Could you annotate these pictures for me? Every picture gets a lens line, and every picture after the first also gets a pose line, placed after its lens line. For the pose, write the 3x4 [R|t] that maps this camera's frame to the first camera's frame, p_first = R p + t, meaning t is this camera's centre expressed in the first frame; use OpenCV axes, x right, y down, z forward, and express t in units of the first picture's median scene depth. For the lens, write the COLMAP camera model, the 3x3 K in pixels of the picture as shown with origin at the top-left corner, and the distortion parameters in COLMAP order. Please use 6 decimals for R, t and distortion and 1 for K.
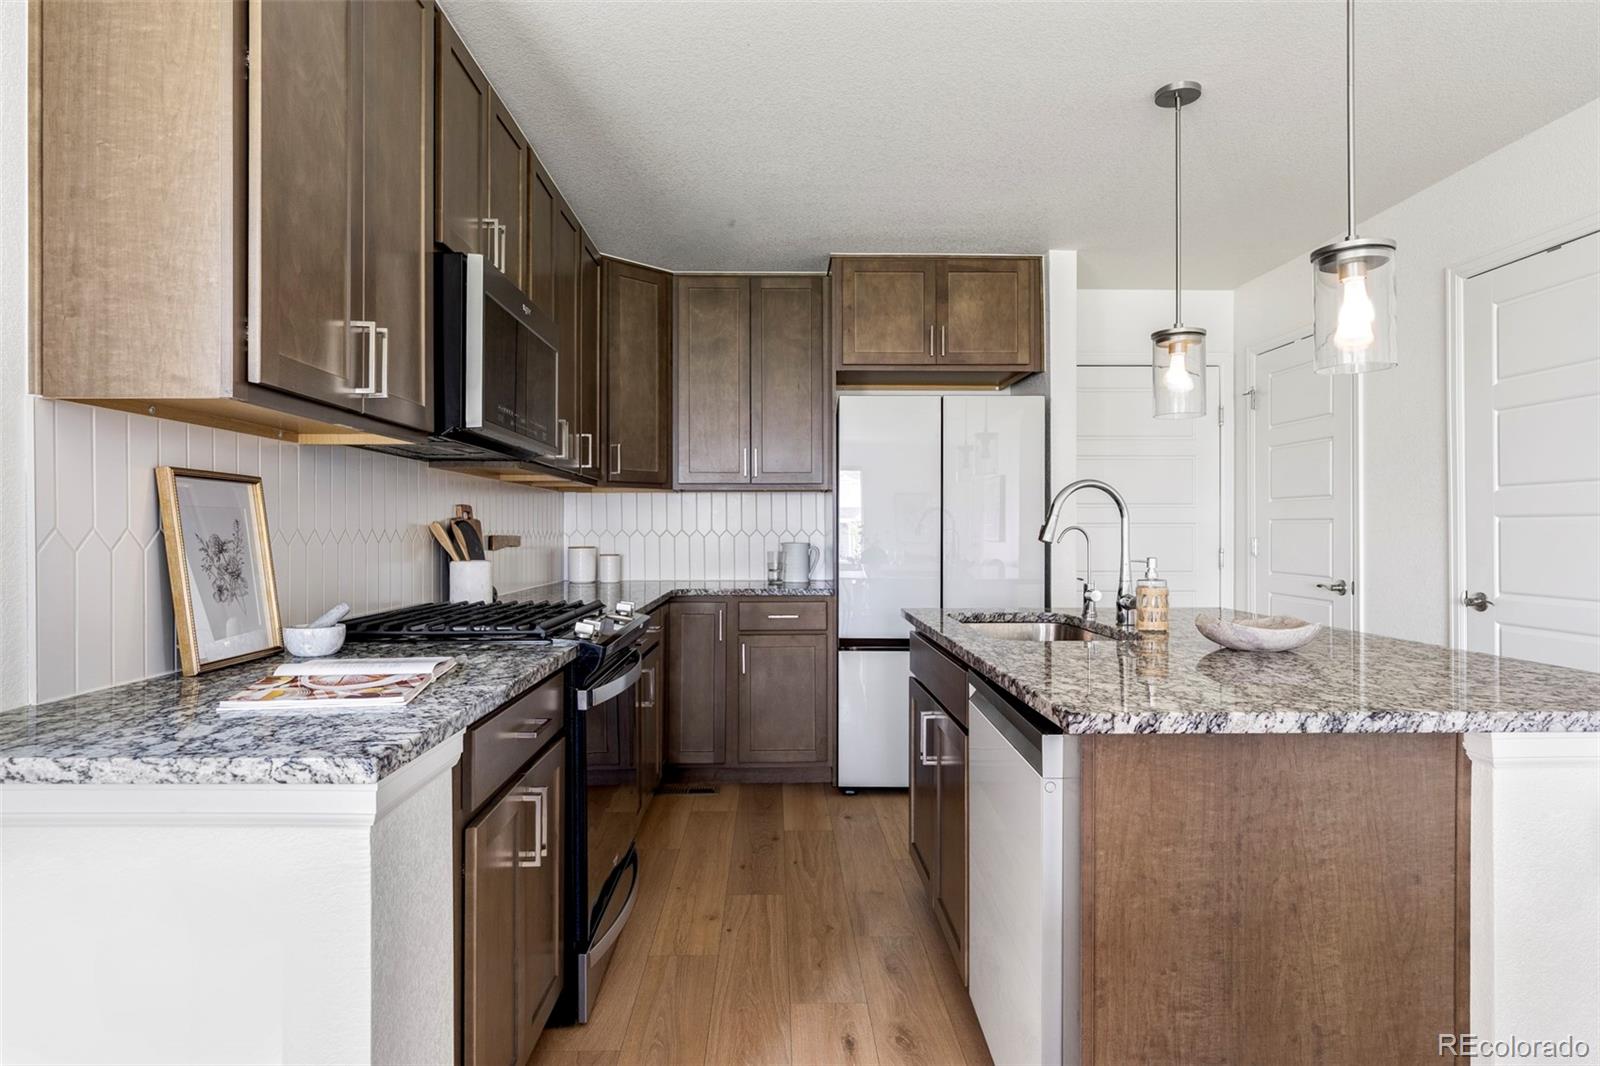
lens RADIAL K [[897.9, 0, 792.2], [0, 897.9, 529.8], [0, 0, 1]] dist [-0.001028, 0.000515]
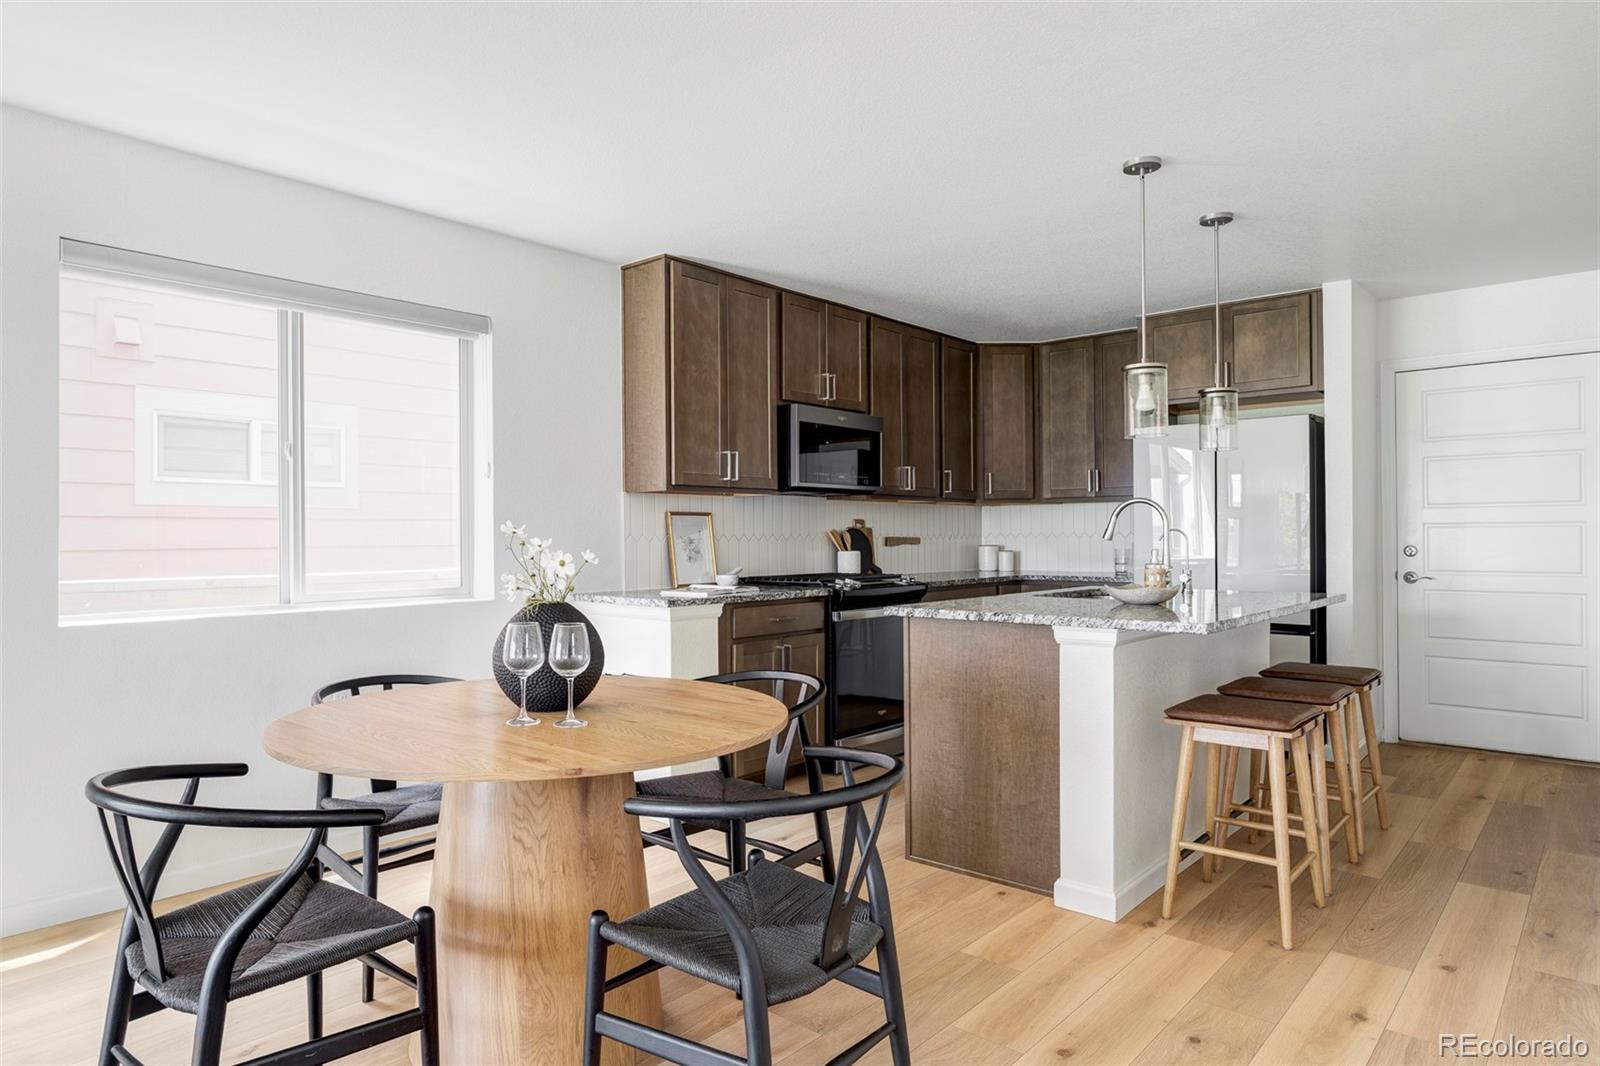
lens RADIAL K [[933.1, 0, 761.7], [0, 933.1, 543.7], [0, 0, 1]] dist [-0.010698, 0.009710]
pose [[0.725778, 0.000405, -0.687928, 1.010992], [0.007294, 0.999939, 0.008285, 0.004449], [0.687890, -0.011031, 0.725731, -0.603501]]
